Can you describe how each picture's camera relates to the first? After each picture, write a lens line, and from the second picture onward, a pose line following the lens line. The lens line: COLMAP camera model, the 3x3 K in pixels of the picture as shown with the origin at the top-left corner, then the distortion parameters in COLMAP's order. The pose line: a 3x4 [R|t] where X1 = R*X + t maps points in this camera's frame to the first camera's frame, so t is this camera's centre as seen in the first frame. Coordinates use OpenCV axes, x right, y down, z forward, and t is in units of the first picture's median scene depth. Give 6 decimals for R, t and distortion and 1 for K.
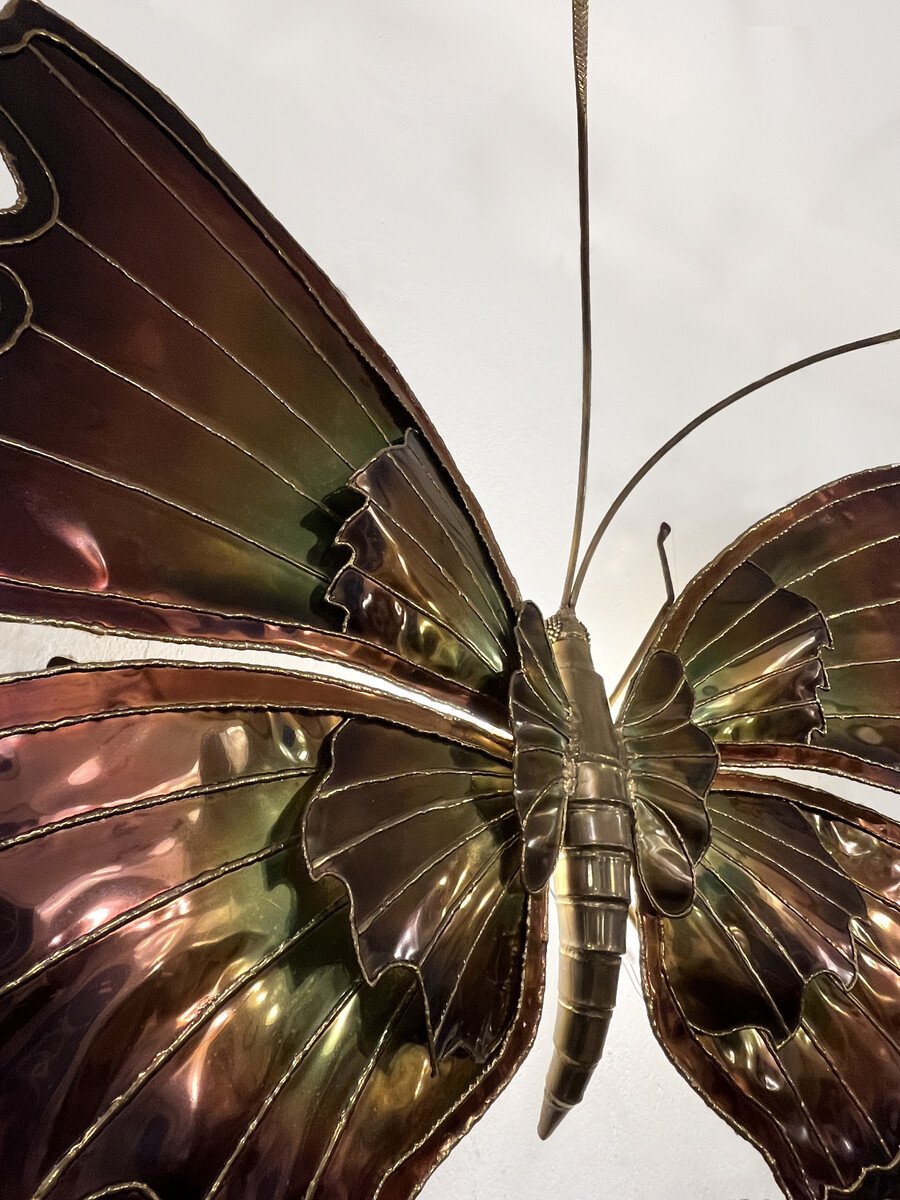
lens RADIAL K [[735.6, 0, 451.9], [0, 735.6, 591.3], [0, 0, 1]] dist [0.000321, -0.002066]
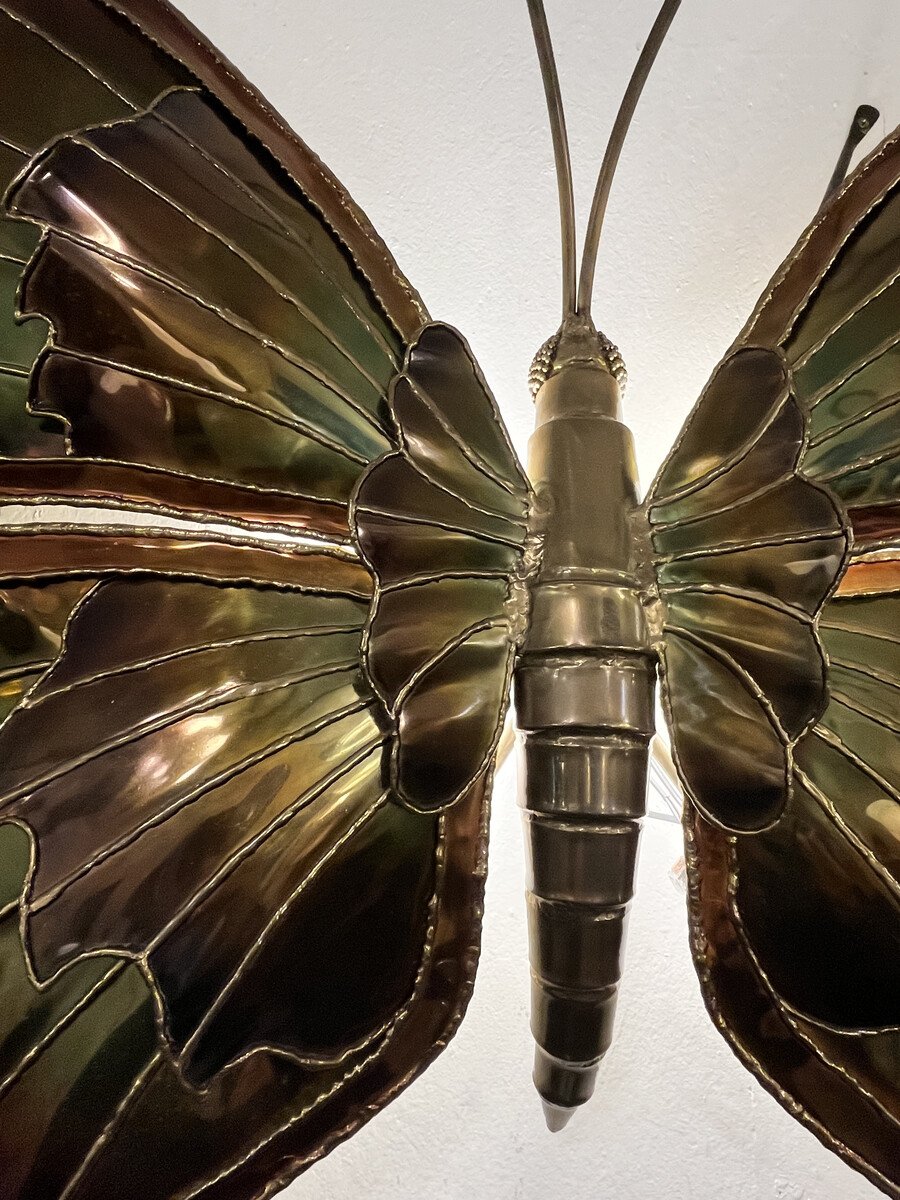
lens RADIAL K [[732.3, 0, 458.0], [0, 732.3, 582.9], [0, 0, 1]] dist [-0.004179, -0.001126]
pose [[0.869235, -0.115576, -0.480700, 0.418296], [0.236761, 0.950863, 0.199508, 0.107599], [0.434022, -0.287231, 0.853887, 0.518930]]
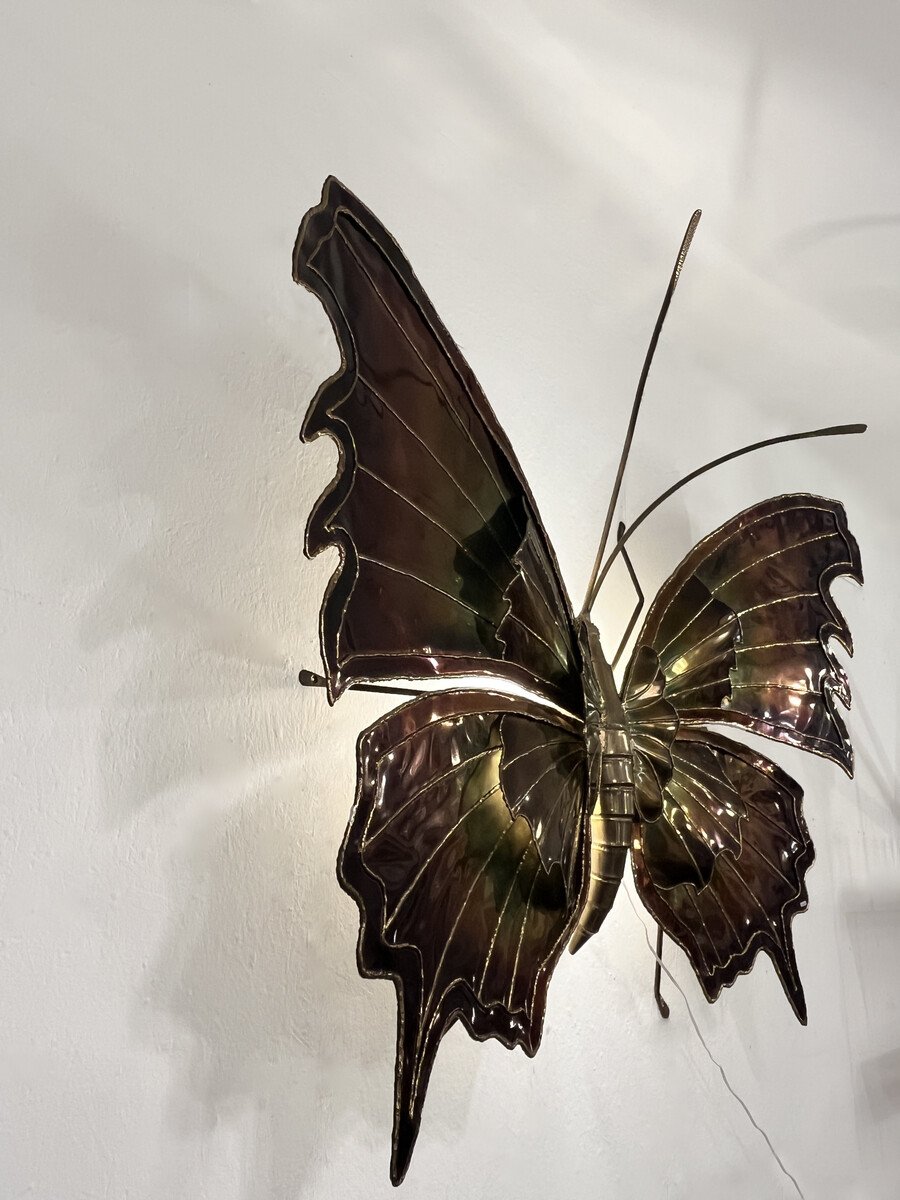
lens RADIAL K [[861.8, 0, 451.8], [0, 861.8, 592.8], [0, 0, 1]] dist [-0.005400, -0.000358]
pose [[0.952470, 0.037092, 0.302367, -0.721039], [-0.093507, 0.980242, 0.174303, -0.343315], [-0.289927, -0.194292, 0.937119, -0.545452]]
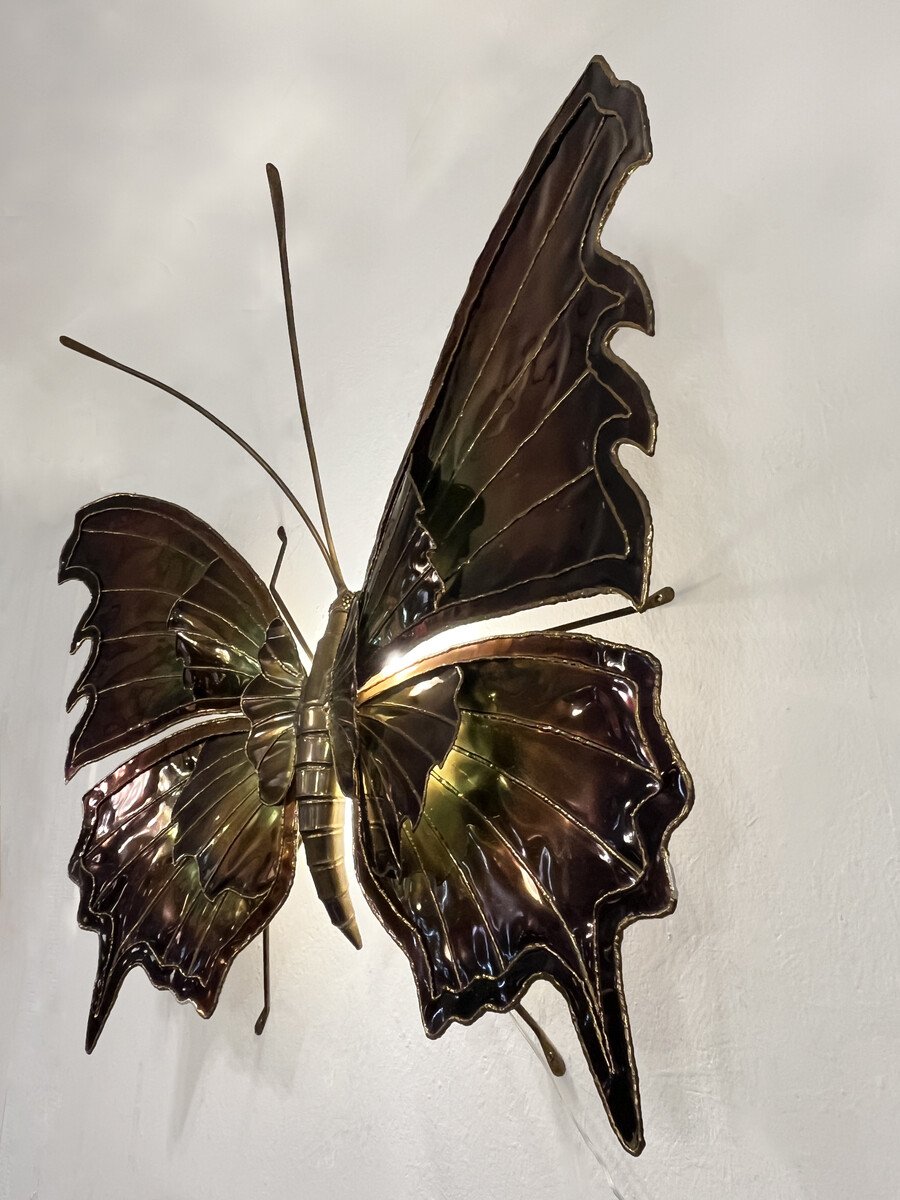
lens RADIAL K [[854.8, 0, 450.0], [0, 854.8, 600.0], [0, 0, 1]] dist [0.000051, -0.001440]
pose [[0.282499, -0.380693, -0.880493, 1.951720], [0.471229, 0.854570, -0.218296, 0.587173], [0.835547, -0.353245, 0.420809, 0.653334]]
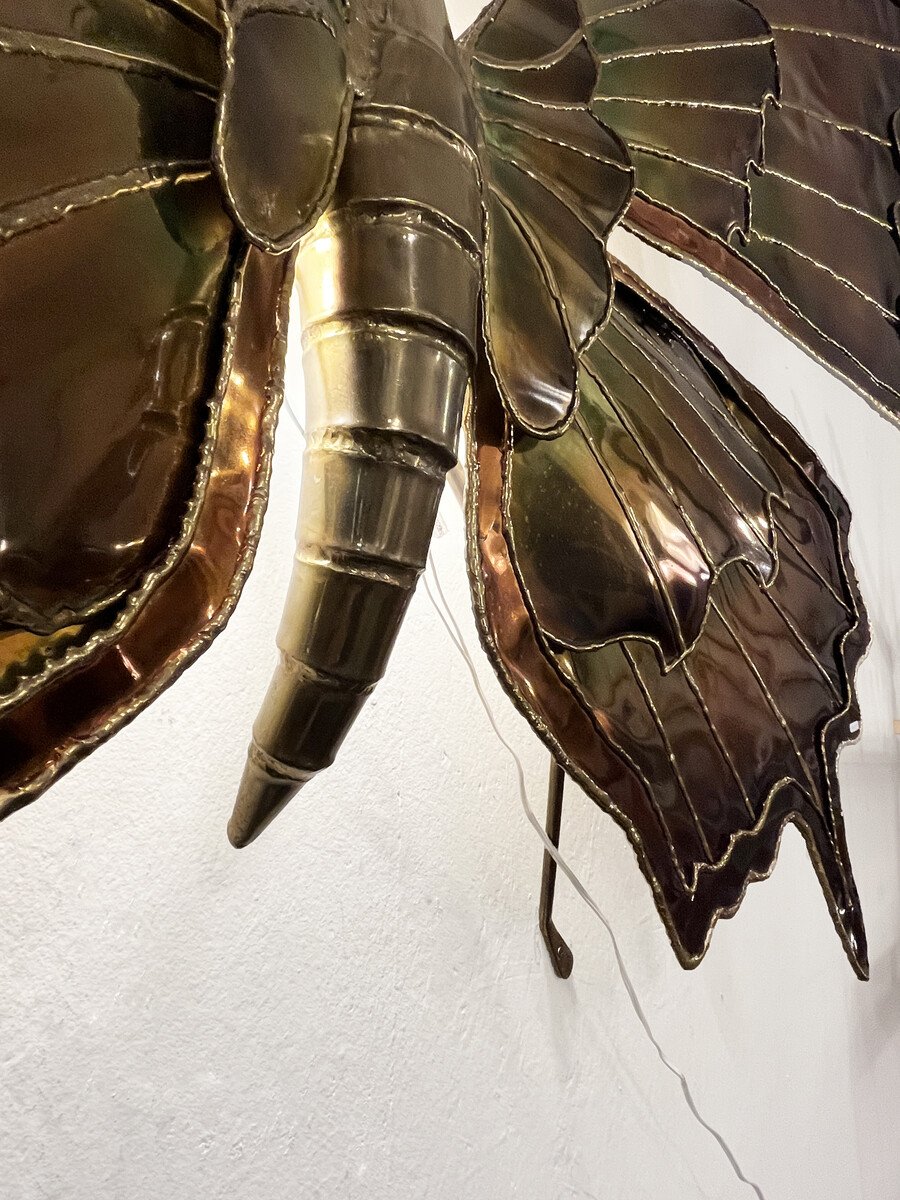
lens RADIAL K [[732.3, 0, 458.0], [0, 732.3, 582.9], [0, 0, 1]] dist [-0.004179, -0.001126]
pose [[0.926877, 0.028759, 0.374261, 0.072904], [-0.132022, 0.958332, 0.253320, 0.442699], [-0.351381, -0.284207, 0.892052, 0.576910]]
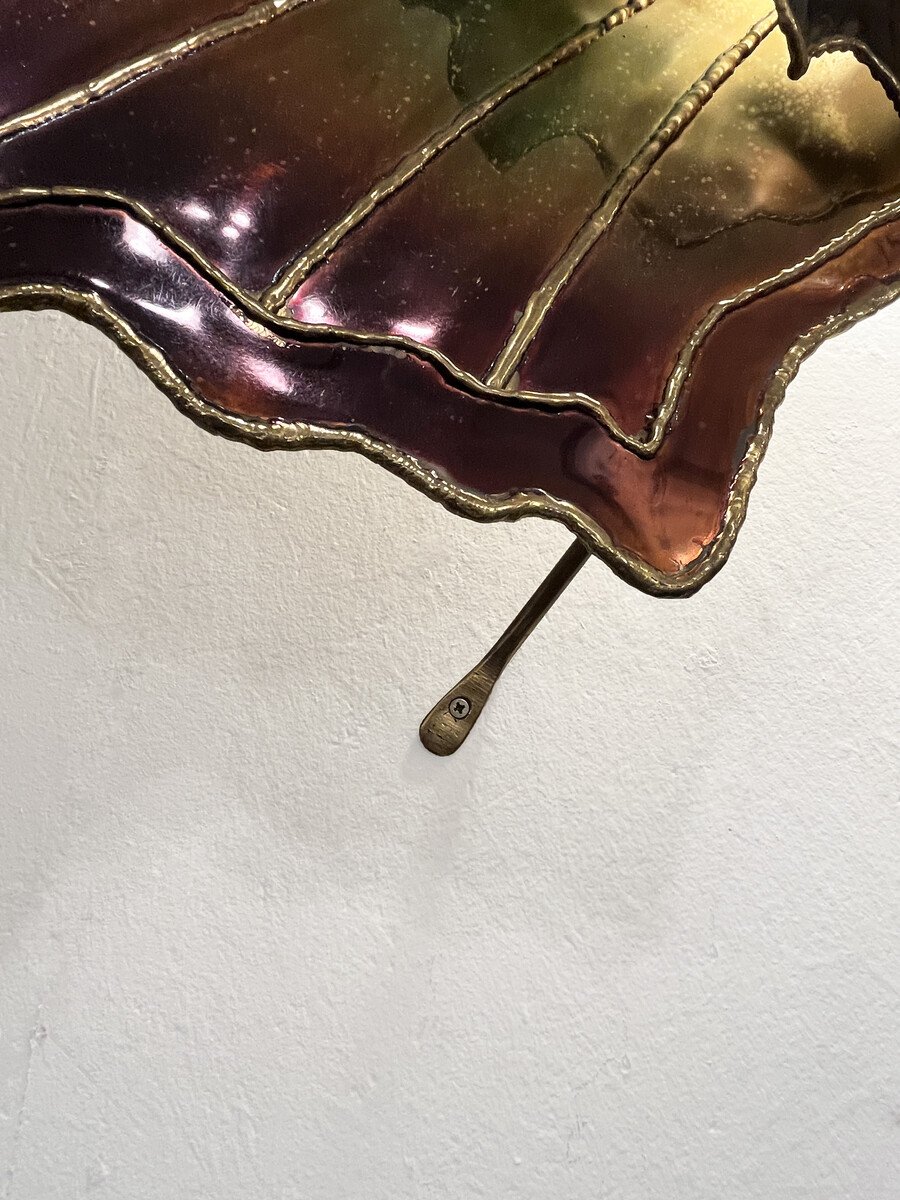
lens RADIAL K [[732.3, 0, 458.0], [0, 732.3, 582.9], [0, 0, 1]] dist [-0.004179, -0.001126]
pose [[0.879445, -0.162488, -0.447407, -0.045687], [0.241671, 0.962196, 0.125593, 0.646916], [0.410086, -0.218577, 0.885468, 0.380059]]
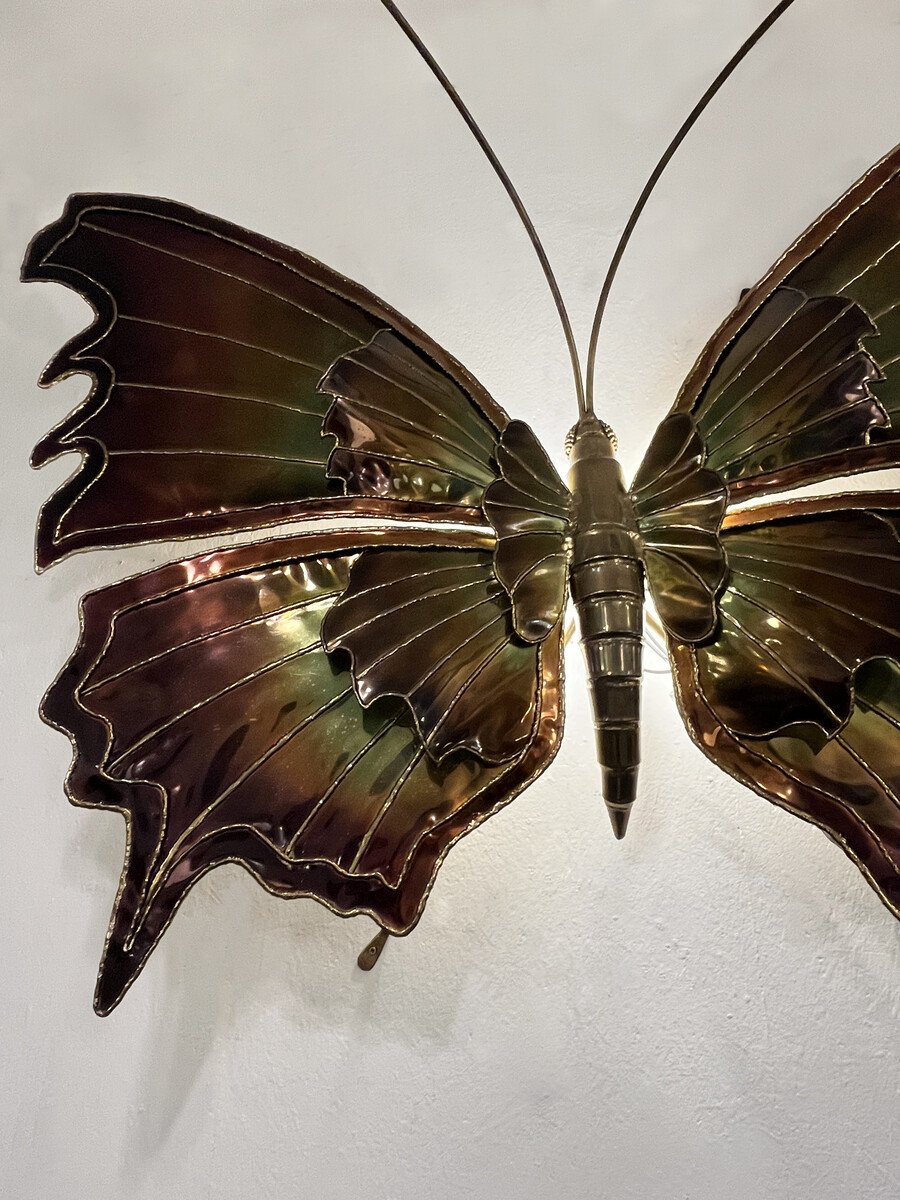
lens RADIAL K [[735.8, 0, 450.0], [0, 735.8, 600.0], [0, 0, 1]] dist [-0.001460, -0.002033]
pose [[0.800929, -0.281938, -0.528227, 0.627321], [0.320311, 0.947105, -0.019837, 0.306135], [0.505879, -0.153309, 0.848871, -0.089033]]
